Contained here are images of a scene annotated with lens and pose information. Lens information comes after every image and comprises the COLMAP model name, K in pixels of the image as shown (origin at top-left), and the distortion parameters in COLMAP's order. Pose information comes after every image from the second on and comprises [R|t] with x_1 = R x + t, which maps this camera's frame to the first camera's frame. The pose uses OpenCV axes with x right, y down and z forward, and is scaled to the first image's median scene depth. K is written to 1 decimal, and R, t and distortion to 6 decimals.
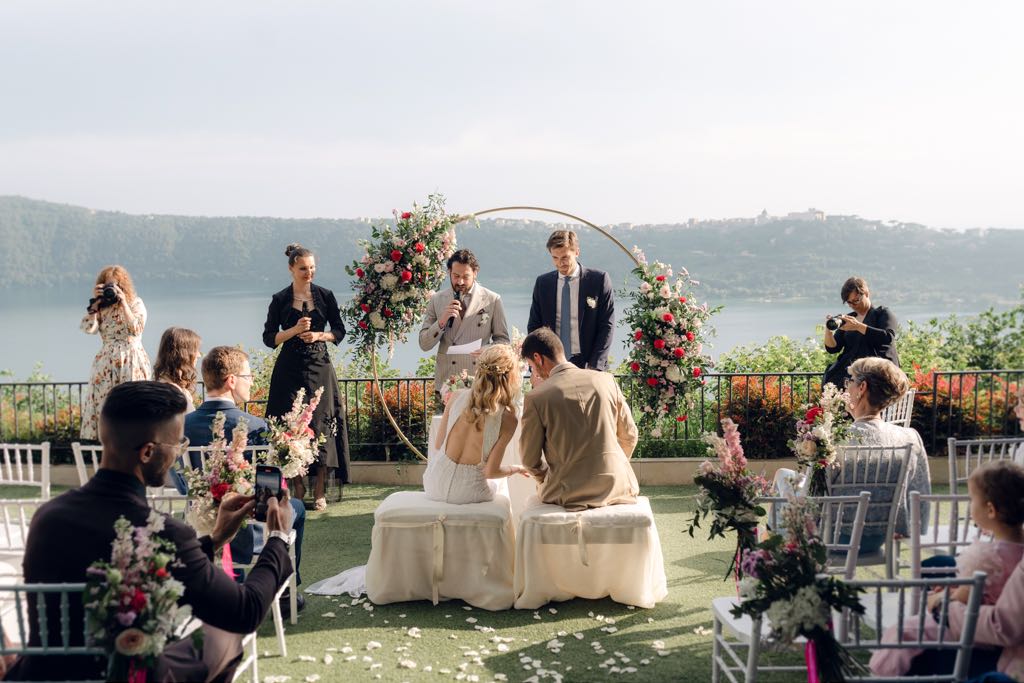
lens RADIAL K [[953.0, 0, 515.3], [0, 953.0, 345.7], [0, 0, 1]] dist [0.005015, 0.000000]
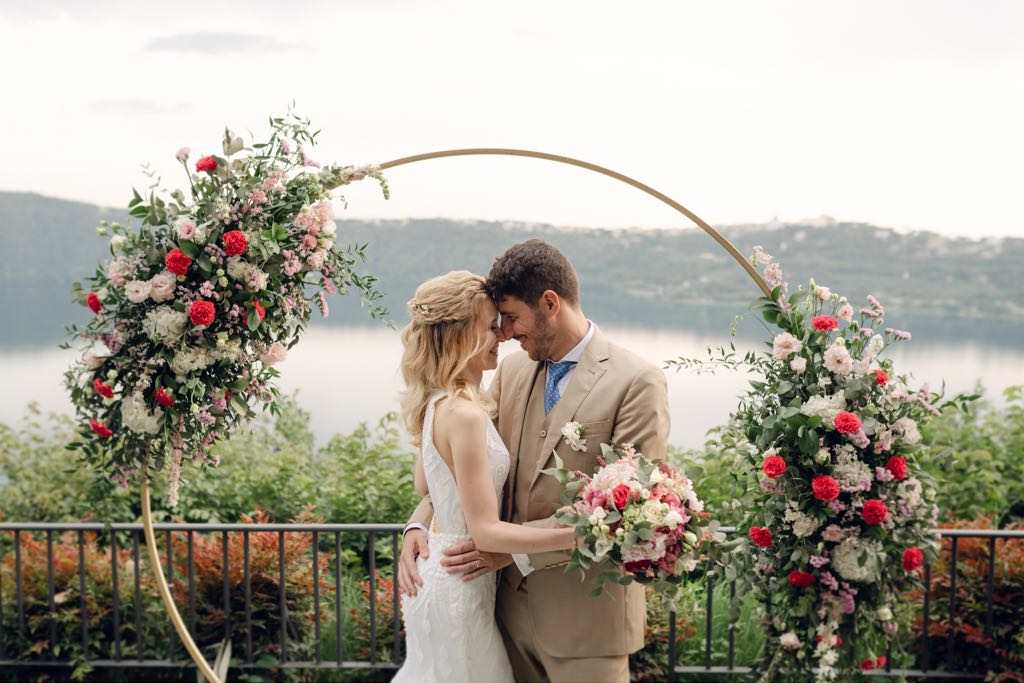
lens RADIAL K [[953.0, 0, 497.8], [0, 953.0, 343.9], [0, 0, 1]] dist [0.005015, 0.000000]
pose [[0.999570, 0.016164, -0.024448, 0.021026], [-0.016248, 0.999863, -0.003217, -0.059087], [0.024393, 0.003613, 0.999696, 0.585963]]
